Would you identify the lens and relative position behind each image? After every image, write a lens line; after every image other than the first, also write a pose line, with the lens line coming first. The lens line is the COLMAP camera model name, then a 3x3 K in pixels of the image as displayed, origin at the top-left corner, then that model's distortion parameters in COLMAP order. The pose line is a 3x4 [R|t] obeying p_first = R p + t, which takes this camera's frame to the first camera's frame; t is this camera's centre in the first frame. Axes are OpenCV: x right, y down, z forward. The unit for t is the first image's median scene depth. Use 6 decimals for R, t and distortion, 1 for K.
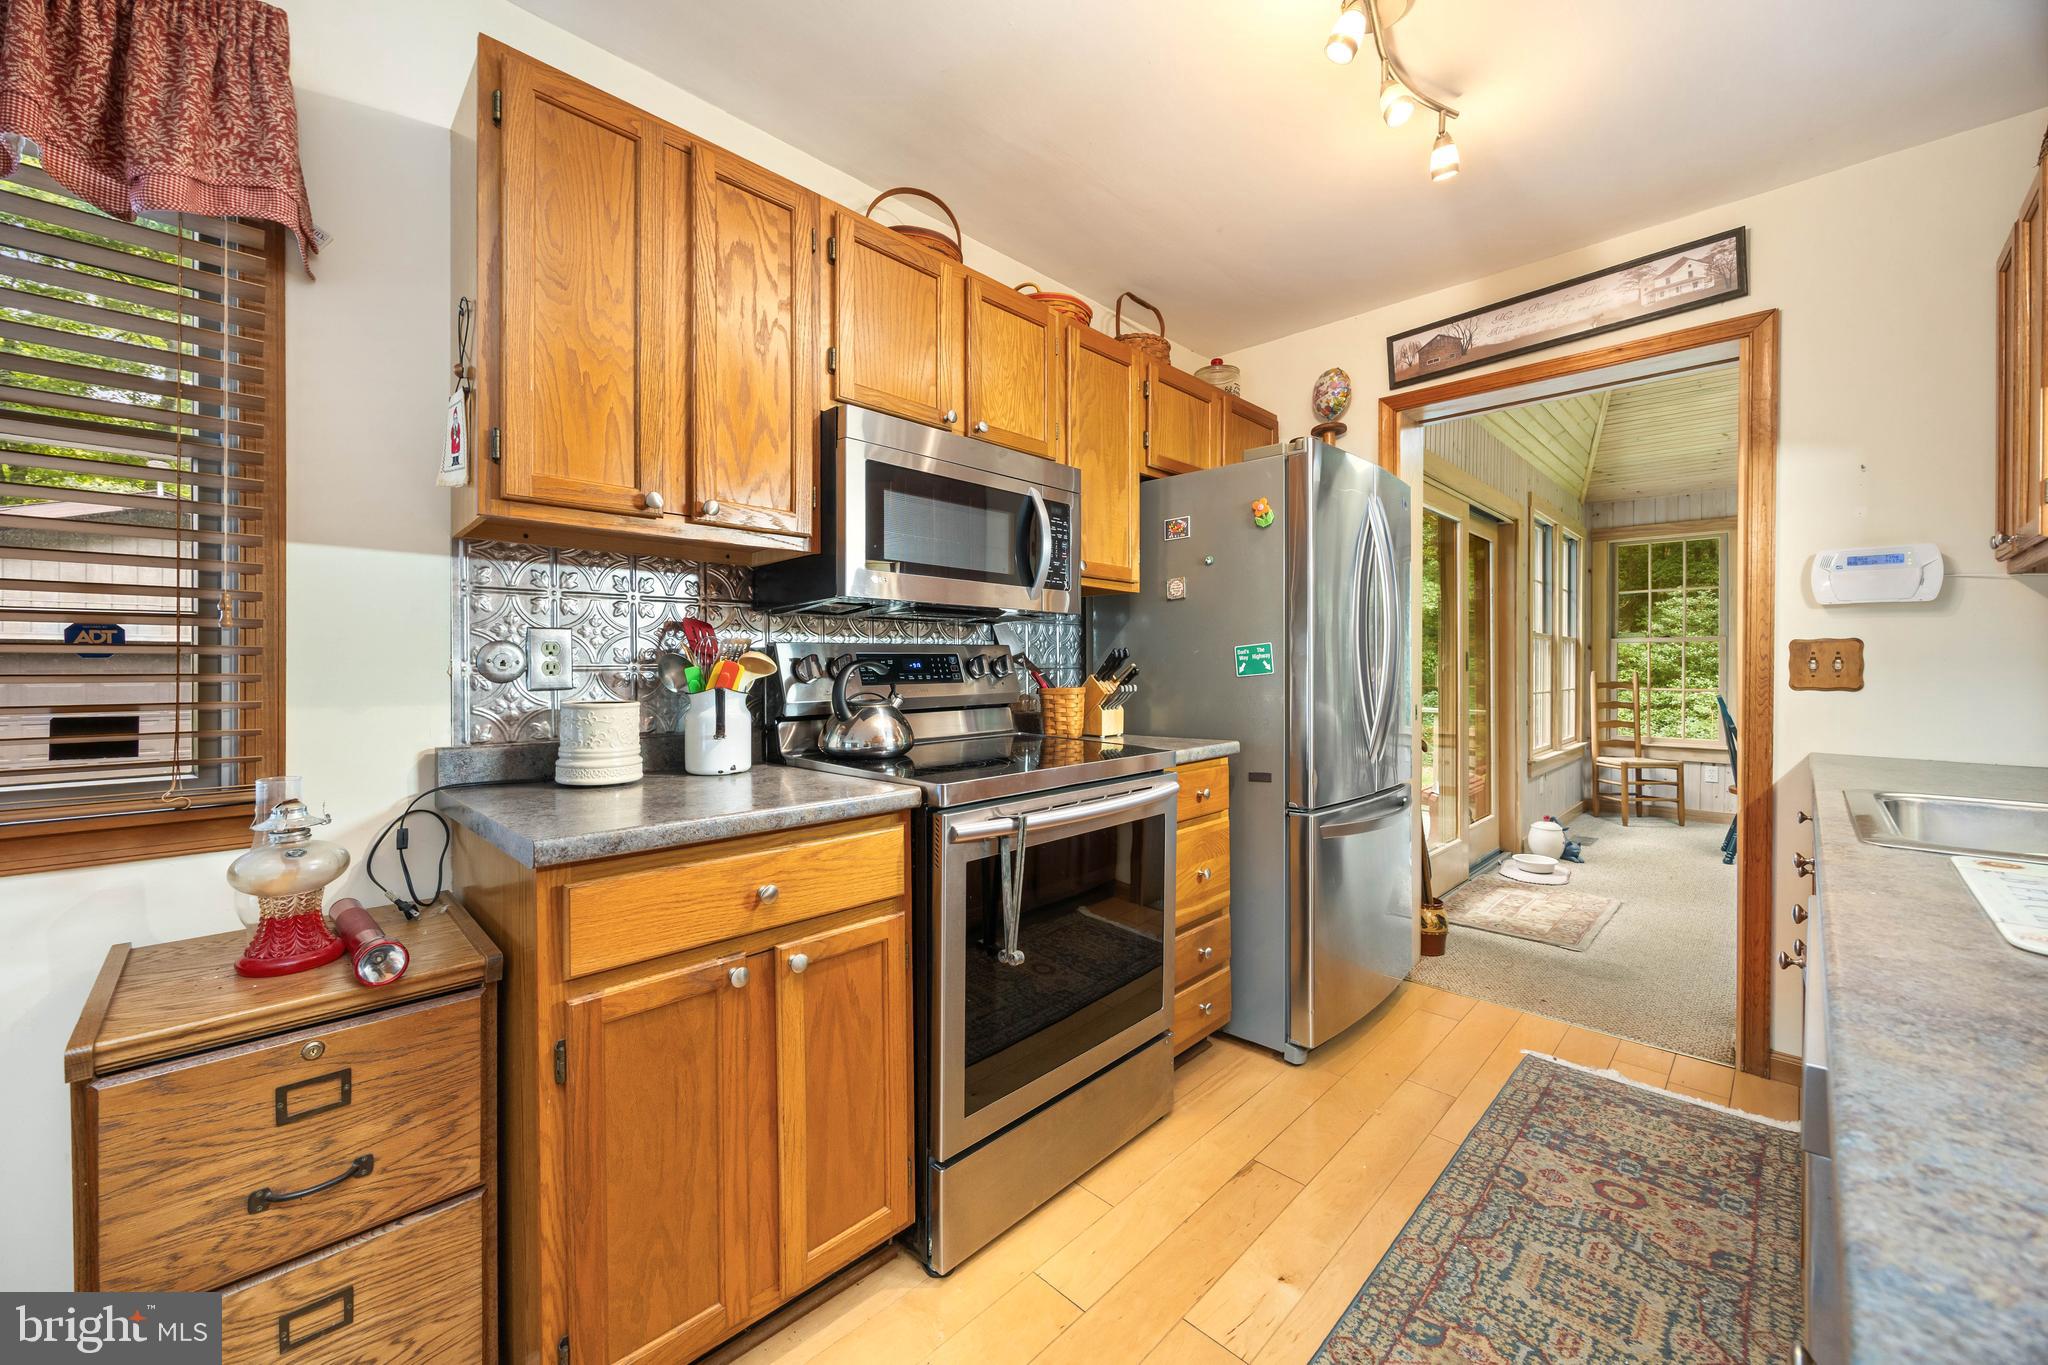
lens RADIAL K [[784.1, 0, 1010.5], [0, 784.1, 668.2], [0, 0, 1]] dist [-0.010789, 0.000671]
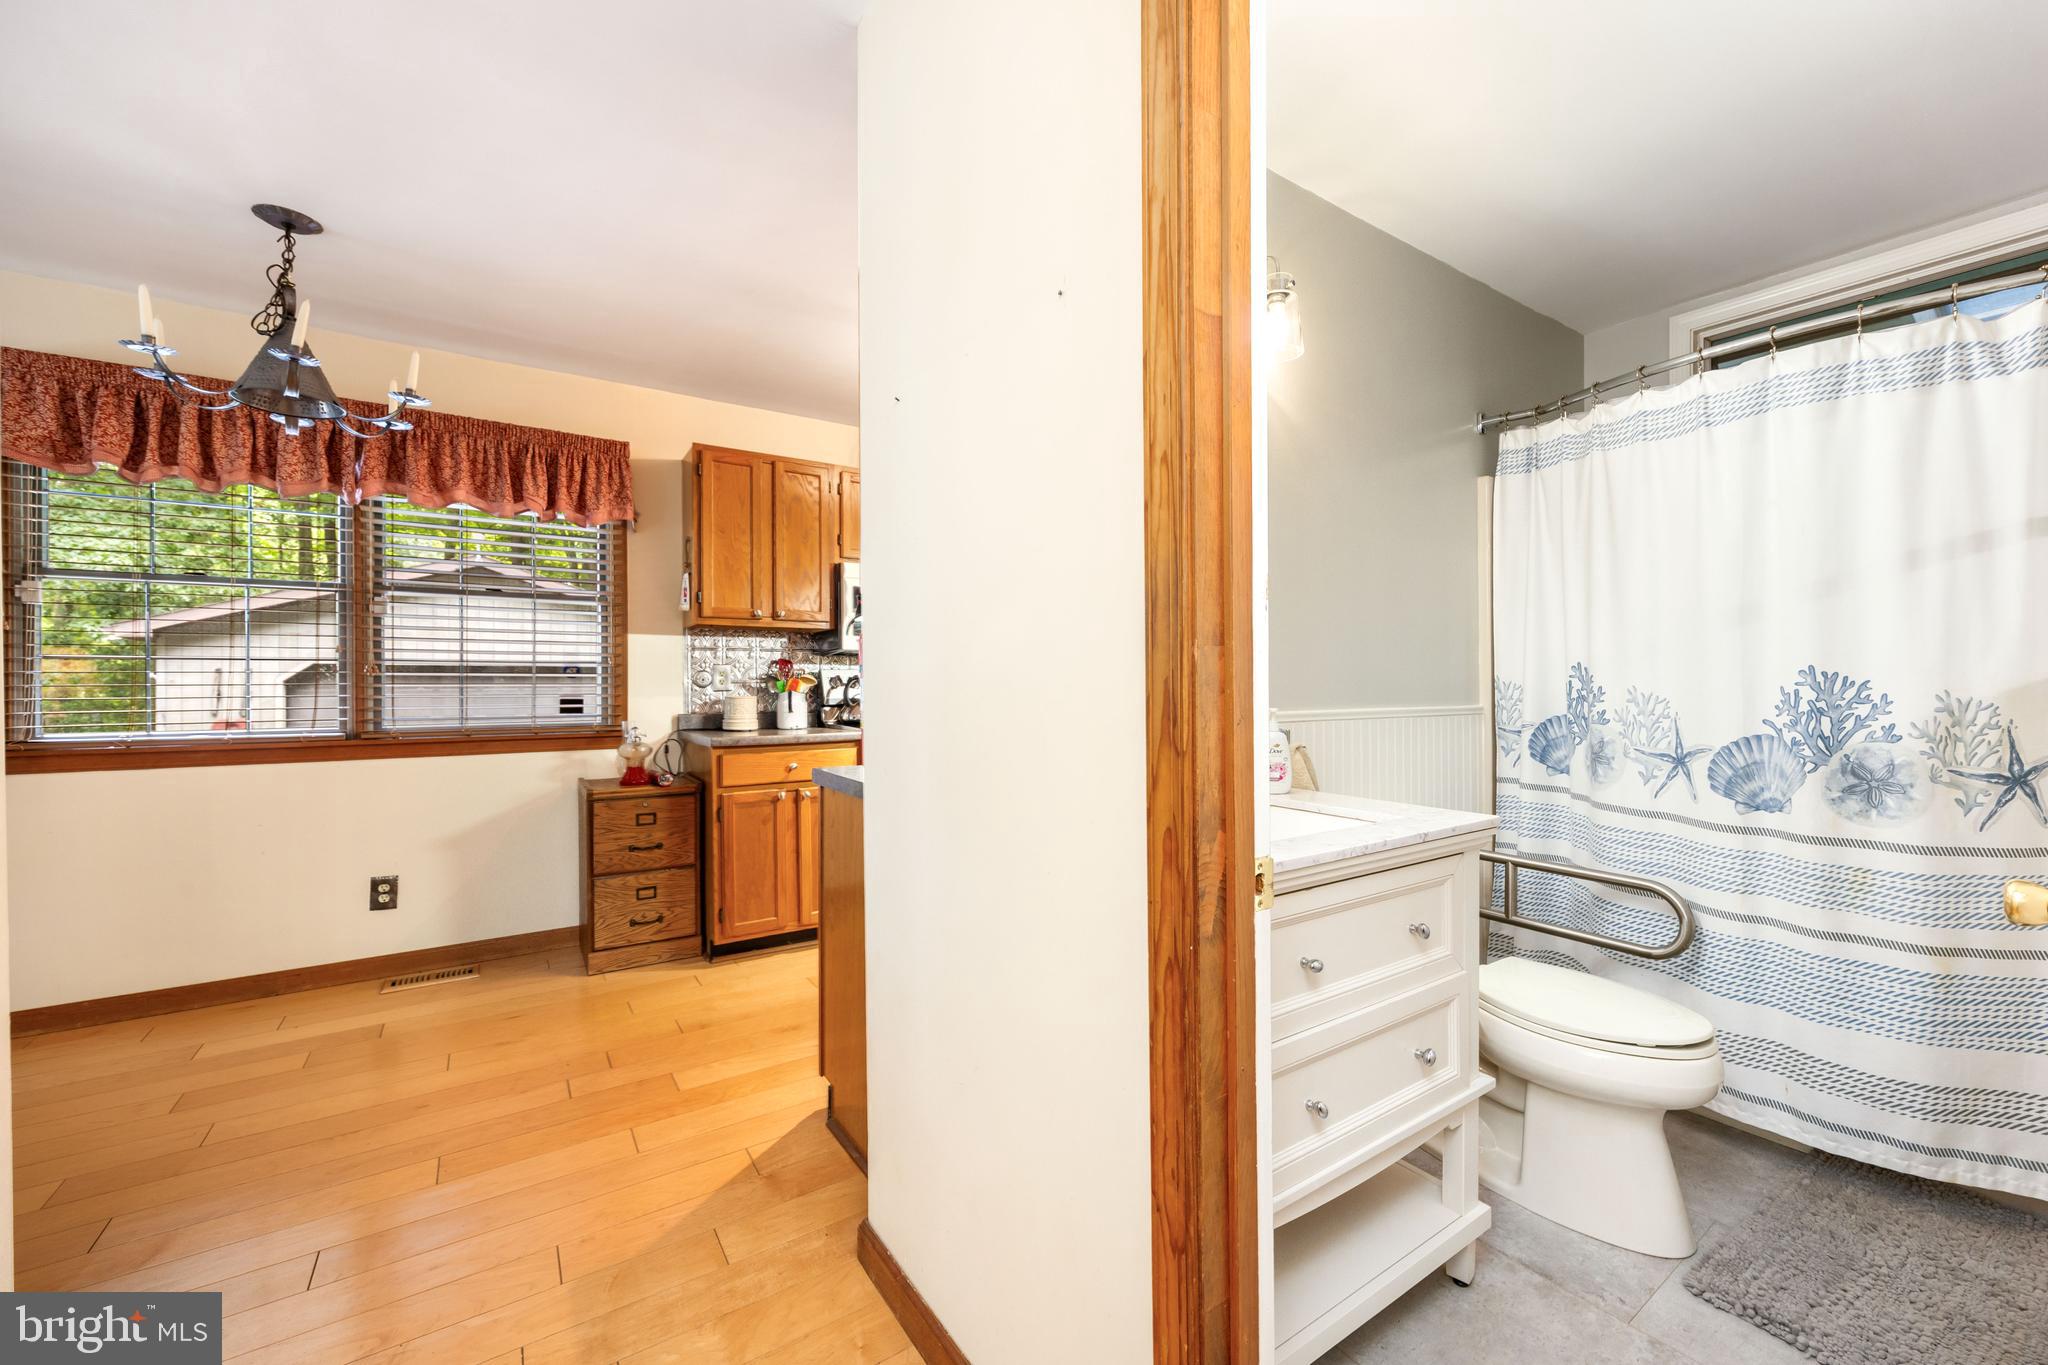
lens RADIAL K [[784.1, 0, 1021.9], [0, 784.1, 691.1], [0, 0, 1]] dist [-0.010789, 0.000671]
pose [[0.981115, 0.000690, -0.193425, 0.860417], [0.000195, 0.999990, 0.004557, 0.019929], [0.193426, -0.004508, 0.981105, -1.296092]]
